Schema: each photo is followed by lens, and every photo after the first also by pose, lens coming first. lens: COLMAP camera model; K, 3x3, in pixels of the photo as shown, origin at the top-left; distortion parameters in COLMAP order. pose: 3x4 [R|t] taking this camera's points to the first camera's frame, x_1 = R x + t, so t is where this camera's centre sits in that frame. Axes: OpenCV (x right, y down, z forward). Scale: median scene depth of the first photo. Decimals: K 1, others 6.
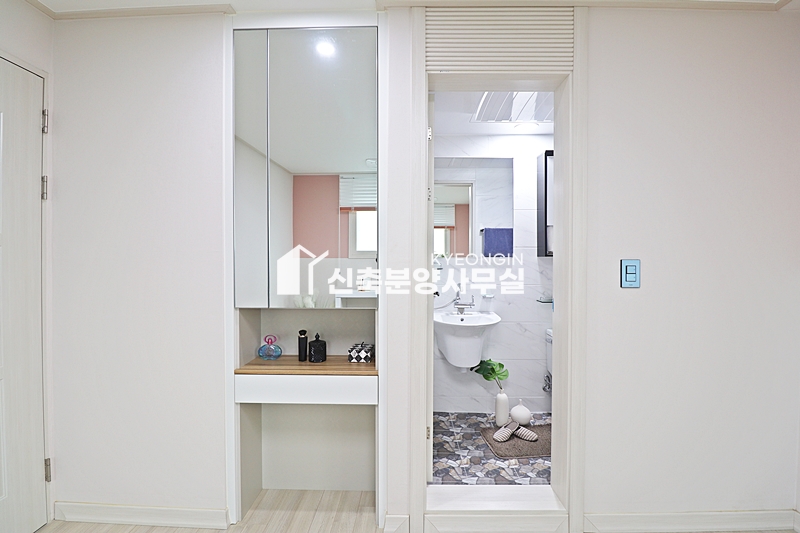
lens RADIAL K [[370.3, 0, 399.8], [0, 370.3, 263.2], [0, 0, 1]] dist [-0.005381, -0.010223]
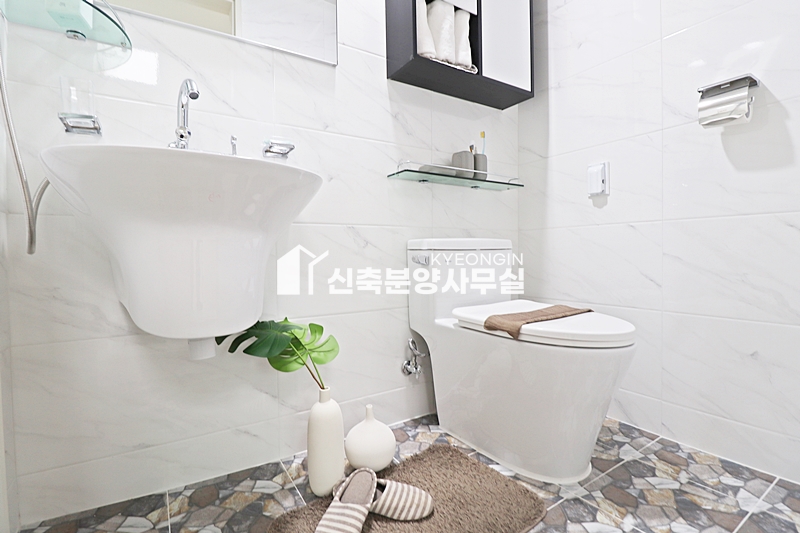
lens RADIAL K [[370.3, 0, 401.6], [0, 370.3, 267.3], [0, 0, 1]] dist [-0.005381, -0.010223]
pose [[0.820224, -0.014802, 0.571851, 0.129321], [0.016148, 0.999866, 0.002720, 0.216910], [-0.571814, 0.007004, 0.820353, 0.643002]]
